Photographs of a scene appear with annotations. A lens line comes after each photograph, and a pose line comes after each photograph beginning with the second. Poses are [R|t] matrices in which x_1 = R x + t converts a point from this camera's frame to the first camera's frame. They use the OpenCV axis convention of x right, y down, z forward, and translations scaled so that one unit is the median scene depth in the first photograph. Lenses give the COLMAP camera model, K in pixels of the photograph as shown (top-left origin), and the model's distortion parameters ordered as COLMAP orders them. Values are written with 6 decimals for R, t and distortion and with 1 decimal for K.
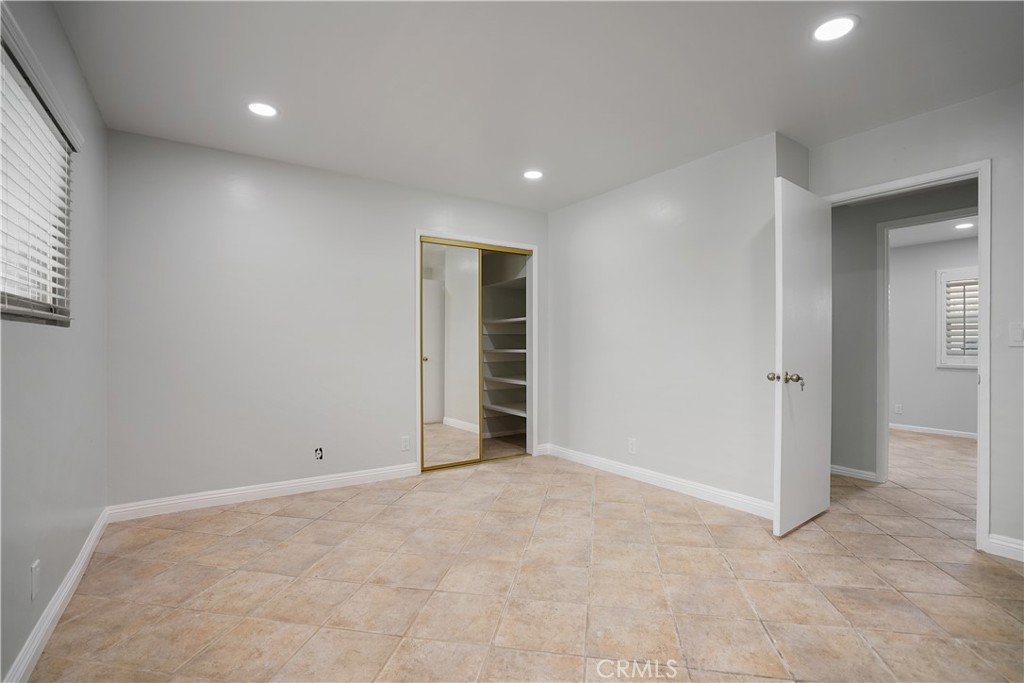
lens RADIAL K [[479.5, 0, 511.7], [0, 479.5, 345.3], [0, 0, 1]] dist [-0.031834, 0.007438]
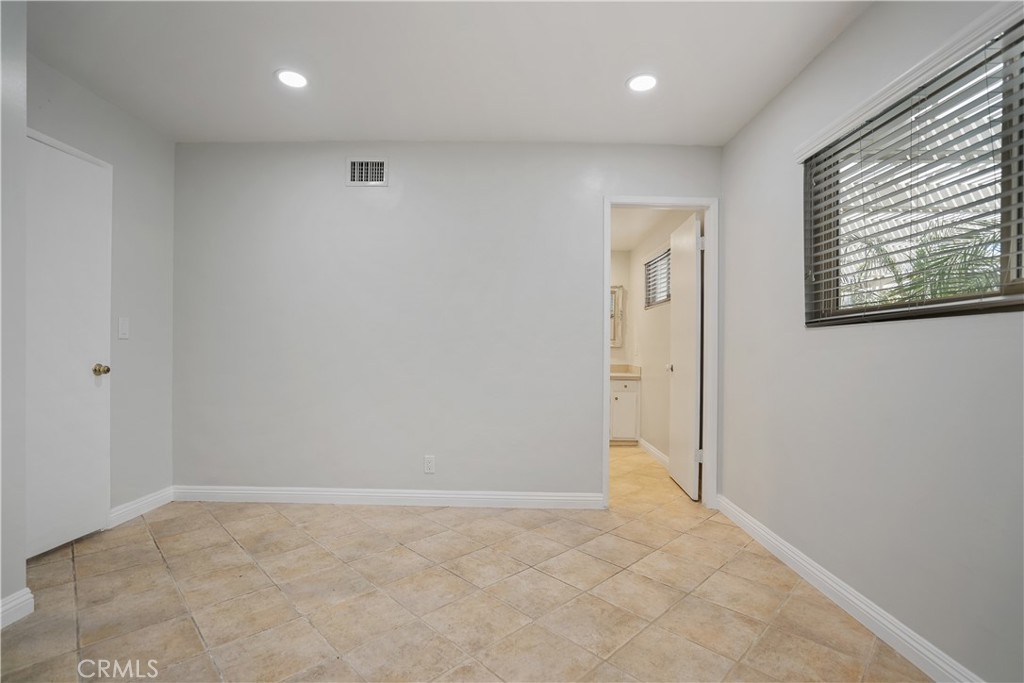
lens RADIAL K [[479.5, 0, 513.0], [0, 479.5, 344.9], [0, 0, 1]] dist [-0.031834, 0.007438]
pose [[-0.829463, -0.003402, 0.558552, -0.570133], [-0.007574, 0.999958, -0.005157, -0.012992], [-0.558511, -0.008508, -0.829454, 1.789423]]
